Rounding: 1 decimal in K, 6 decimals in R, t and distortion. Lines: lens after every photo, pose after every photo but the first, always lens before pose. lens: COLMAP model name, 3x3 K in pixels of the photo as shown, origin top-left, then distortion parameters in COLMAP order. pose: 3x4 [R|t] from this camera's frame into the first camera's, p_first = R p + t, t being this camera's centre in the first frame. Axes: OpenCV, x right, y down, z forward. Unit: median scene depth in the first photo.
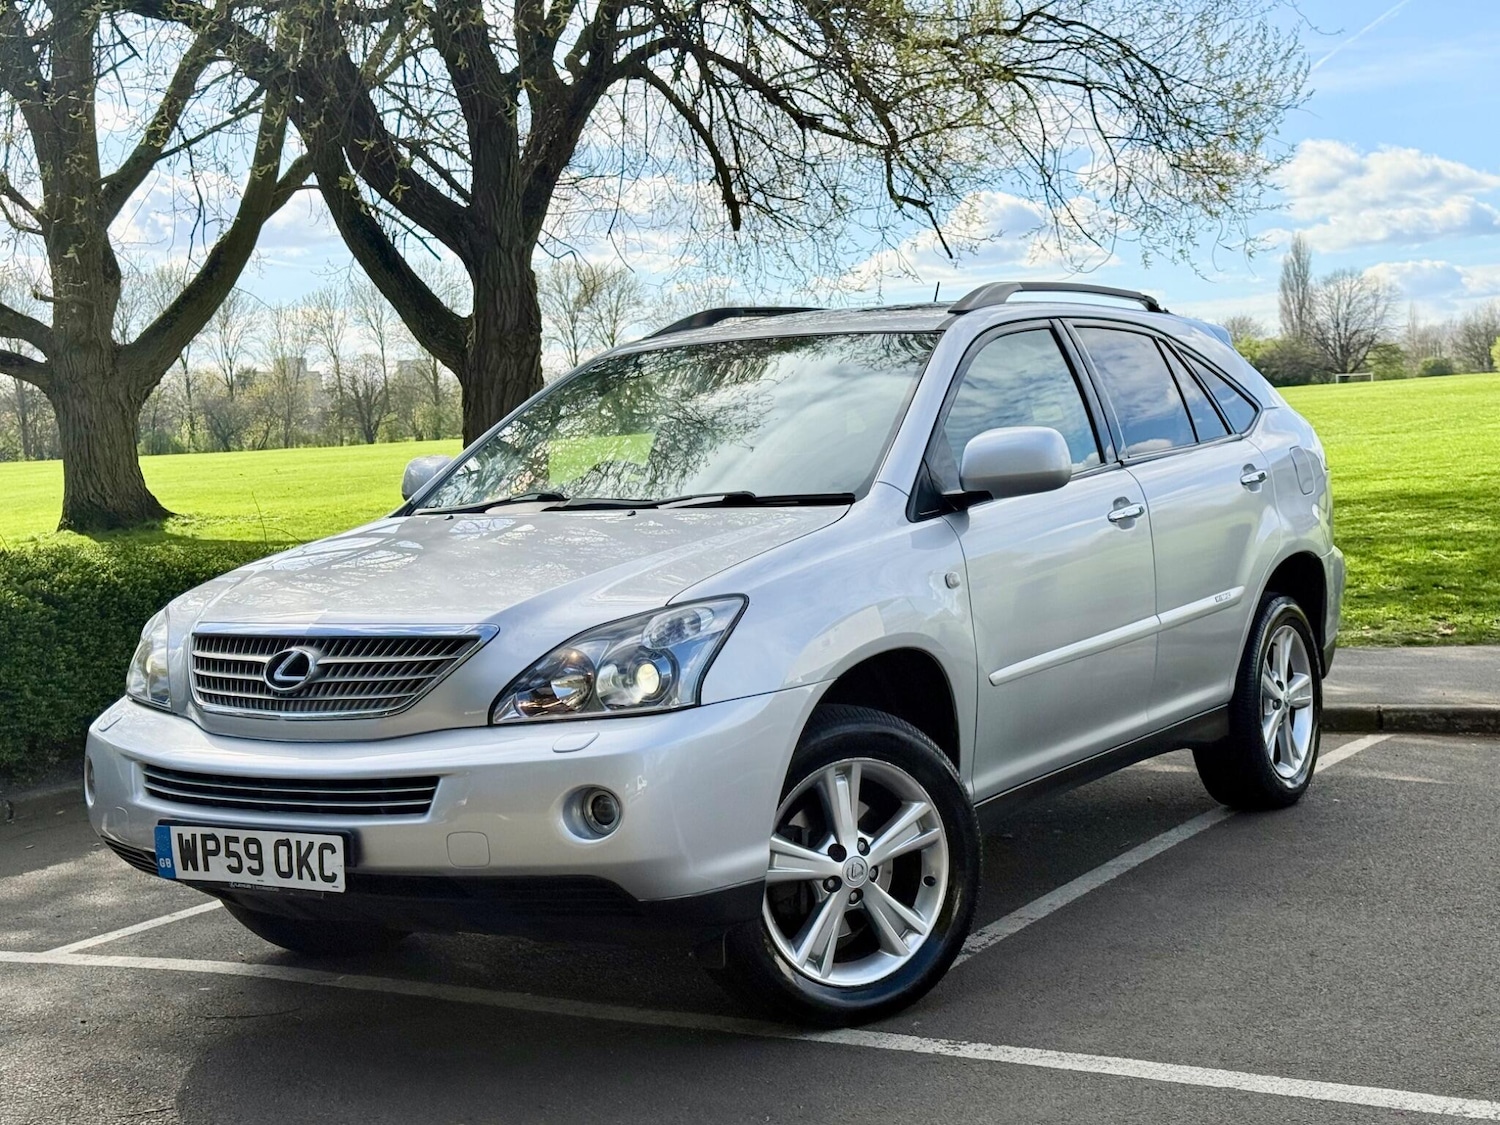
lens RADIAL K [[2087.9, 0, 754.4], [0, 2087.9, 569.3], [0, 0, 1]] dist [0.115432, 0.000000]
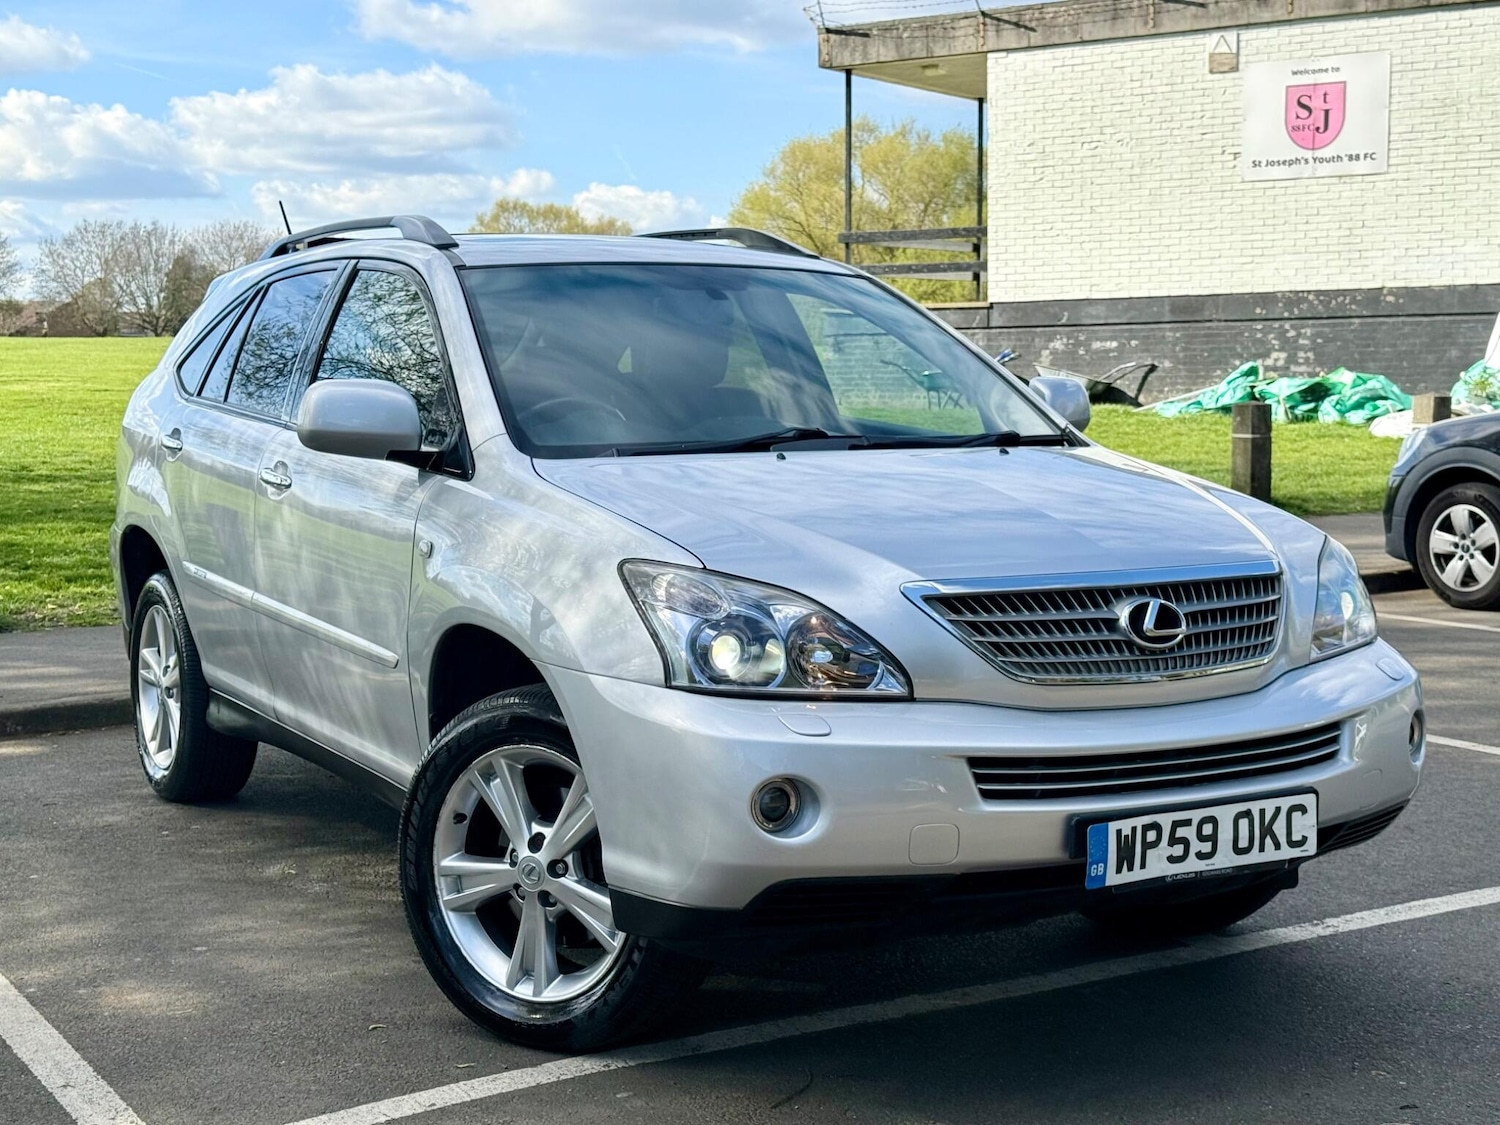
lens RADIAL K [[2140.6, 0, 743.0], [0, 2140.6, 568.4], [0, 0, 1]] dist [0.124279, 0.000000]
pose [[0.462251, -0.033001, 0.886135, -0.943247], [0.030460, 0.999308, 0.021326, 0.001449], [-0.886226, 0.017134, 0.462936, 0.648281]]
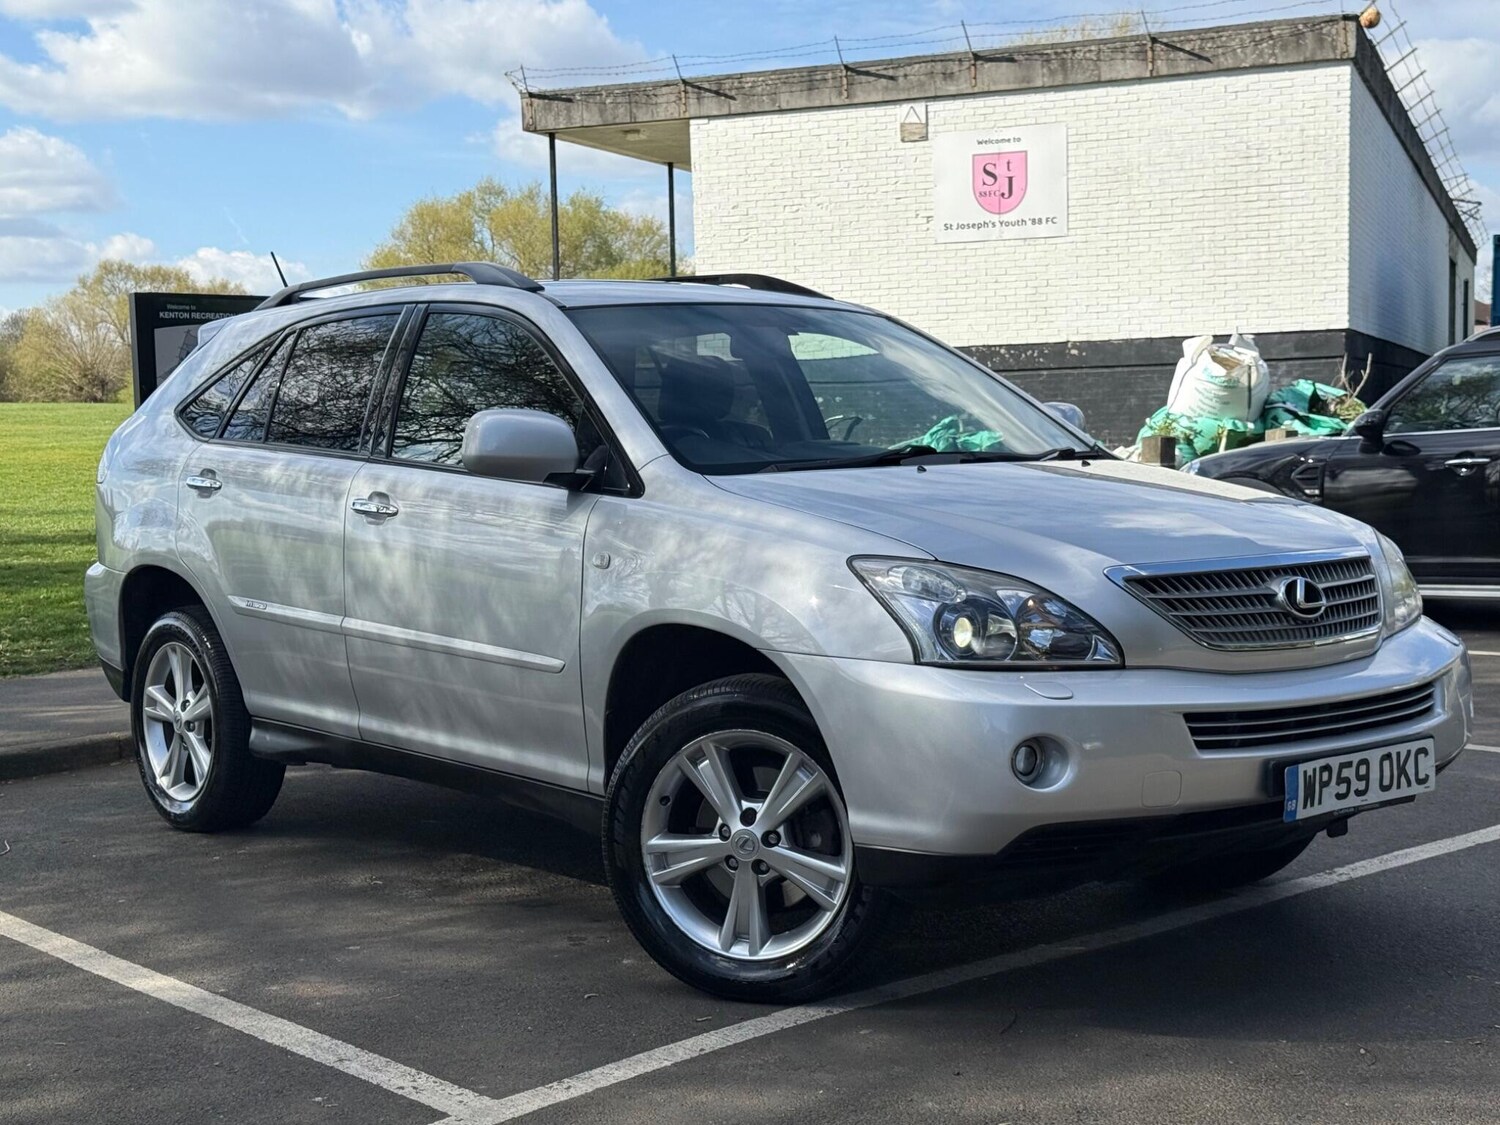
lens RADIAL K [[2140.6, 0, 739.6], [0, 2140.6, 566.1], [0, 0, 1]] dist [0.124279, 0.000000]
pose [[0.301563, -0.017223, 0.953291, -1.126860], [0.059114, 0.998251, -0.000665, 0.015444], [-0.951612, 0.056554, 0.302053, 0.825081]]
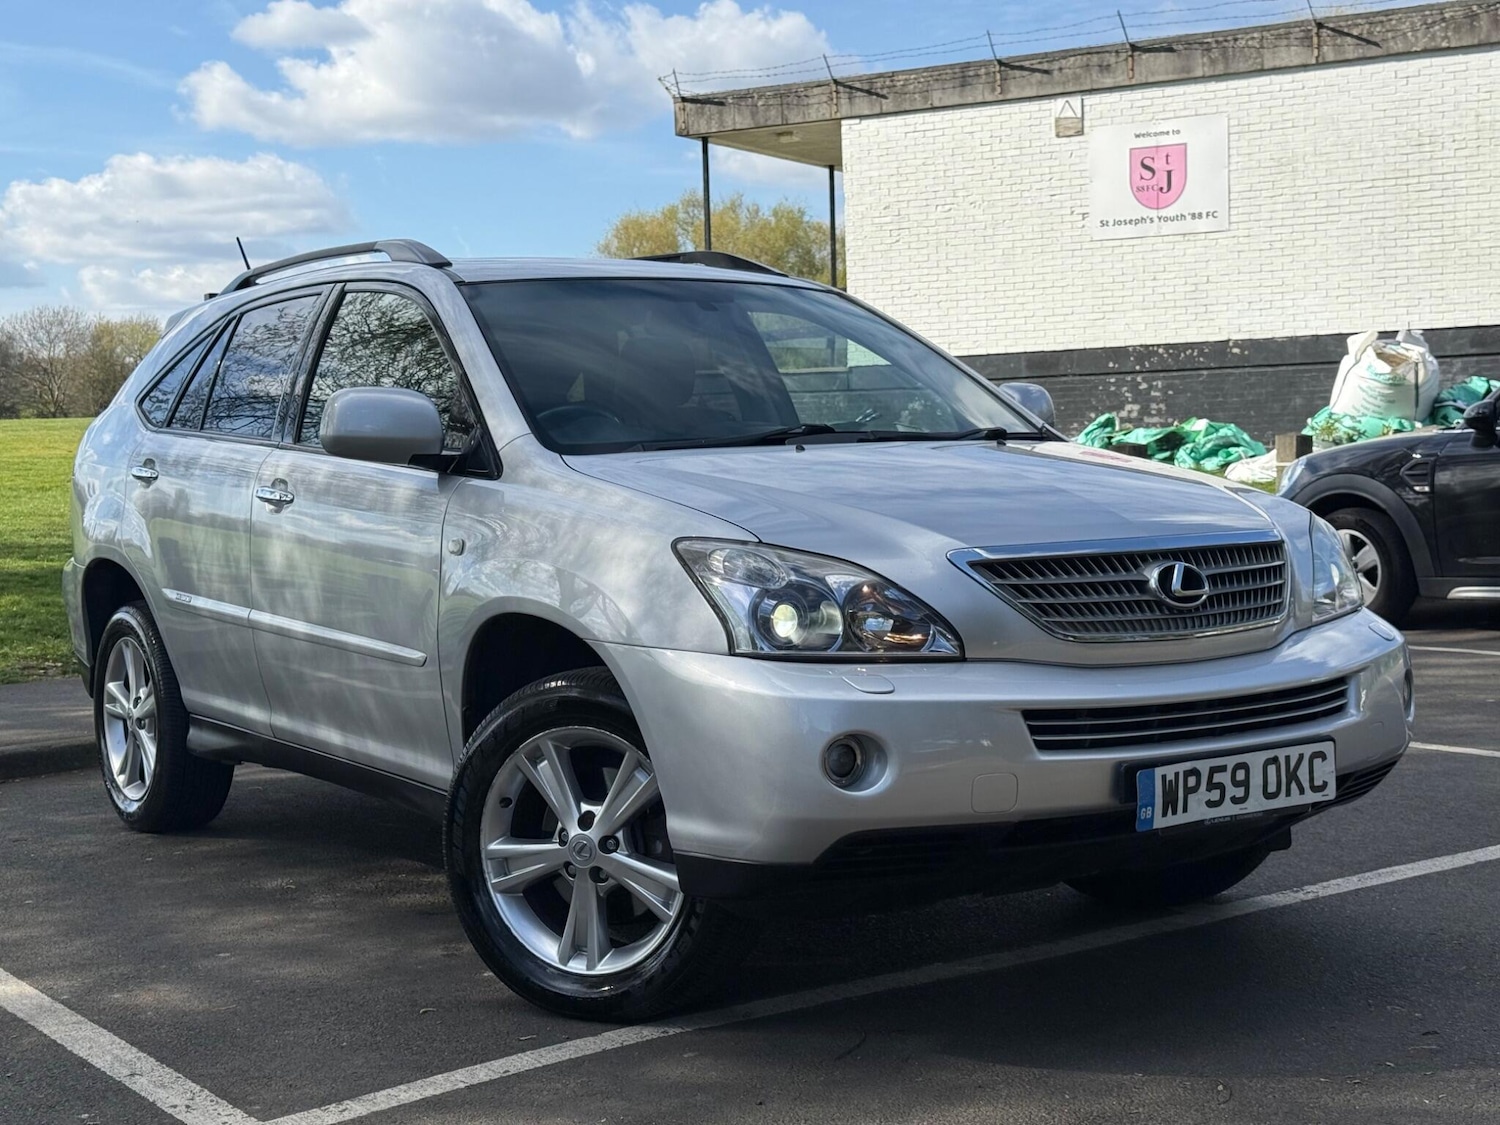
lens RADIAL K [[2140.6, 0, 743.4], [0, 2140.6, 569.5], [0, 0, 1]] dist [0.124279, 0.000000]
pose [[0.393533, -0.013667, 0.919209, -1.009927], [0.057765, 0.998281, -0.009888, 0.034774], [-0.917494, 0.056989, 0.393646, 0.704860]]
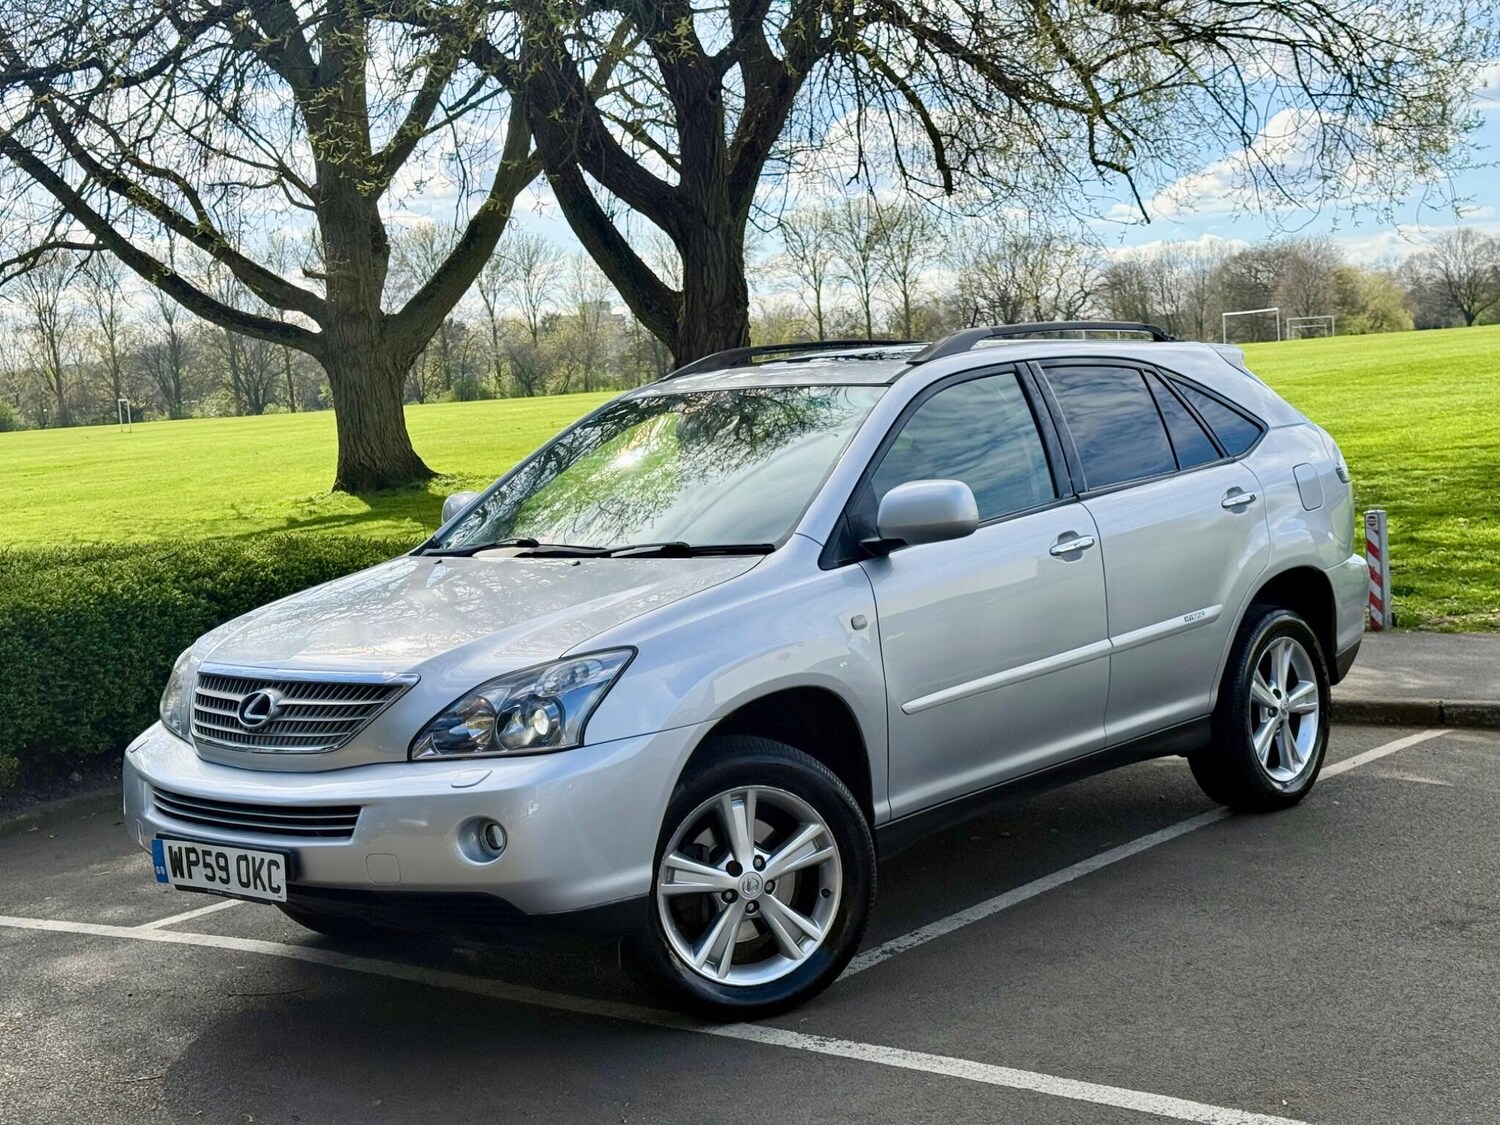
lens RADIAL K [[2087.9, 0, 749.7], [0, 2087.9, 563.8], [0, 0, 1]] dist [0.115432, 0.000000]
pose [[0.989641, -0.002897, -0.143538, 0.193876], [0.006819, 0.999616, 0.026840, -0.055429], [0.143405, -0.027541, 0.989281, -0.108346]]
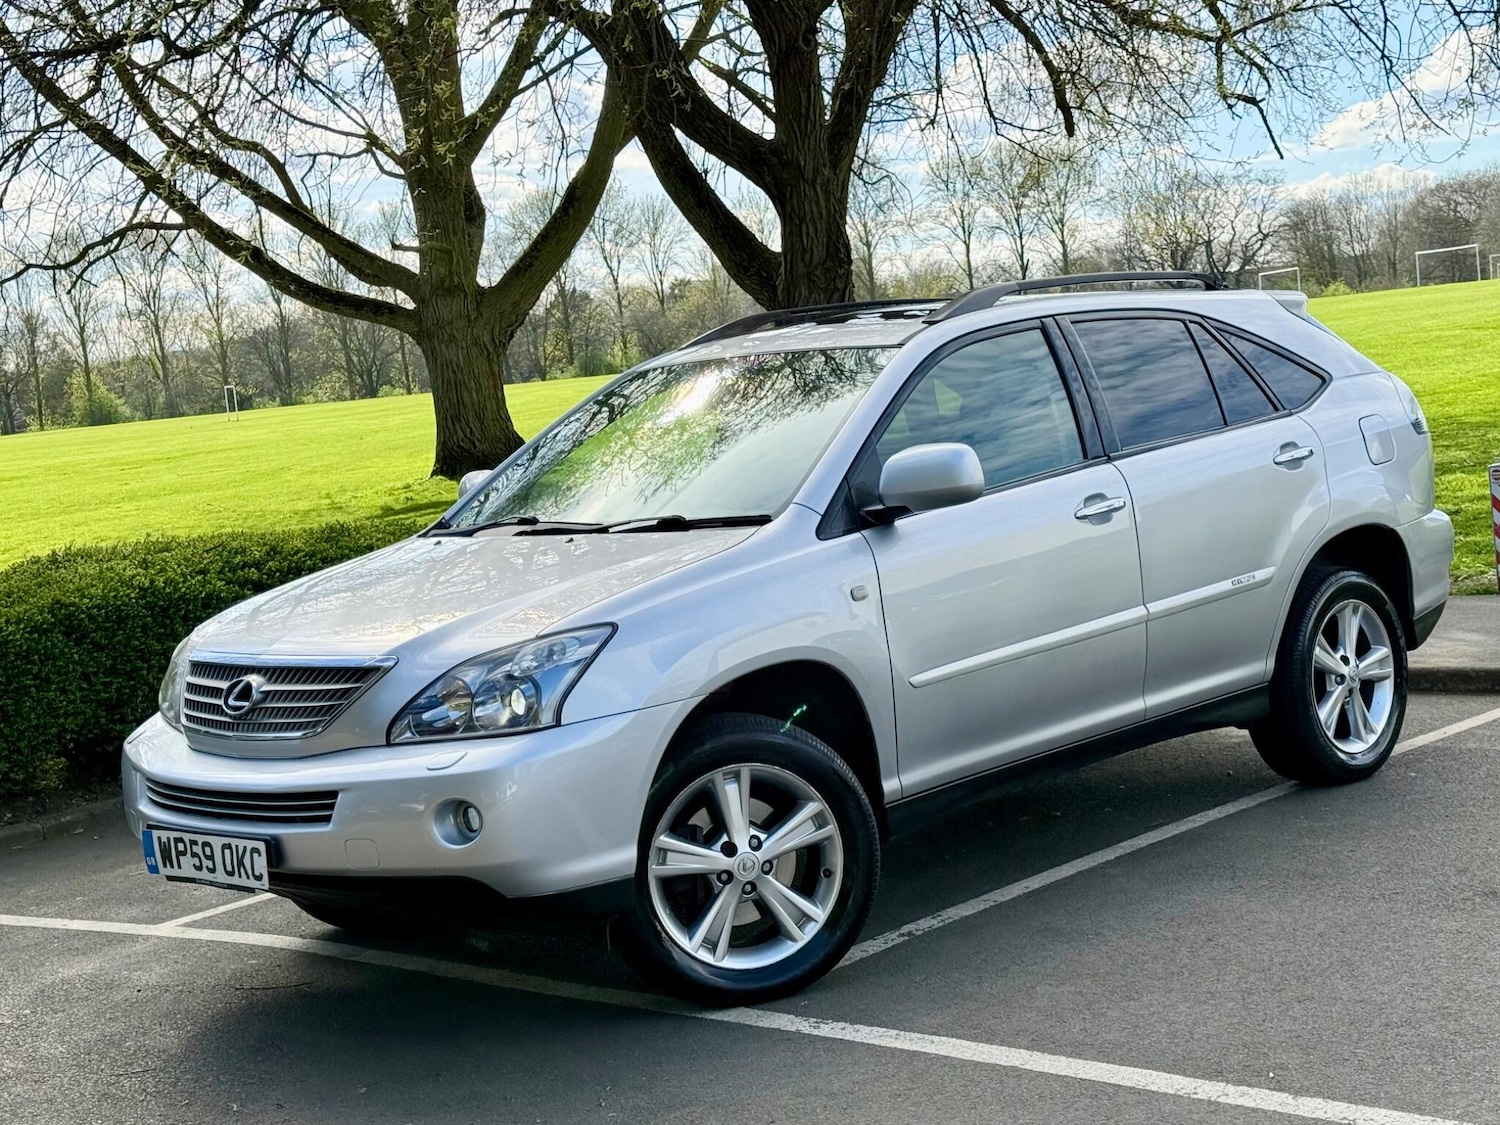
lens RADIAL K [[2258.9, 0, 759.8], [0, 2258.9, 557.6], [0, 0, 1]] dist [0.123439, 0.000000]
pose [[0.978219, -0.027911, -0.205692, 0.280176], [0.035073, 0.998896, 0.031256, -0.050509], [0.204593, -0.037790, 0.978117, -0.146601]]
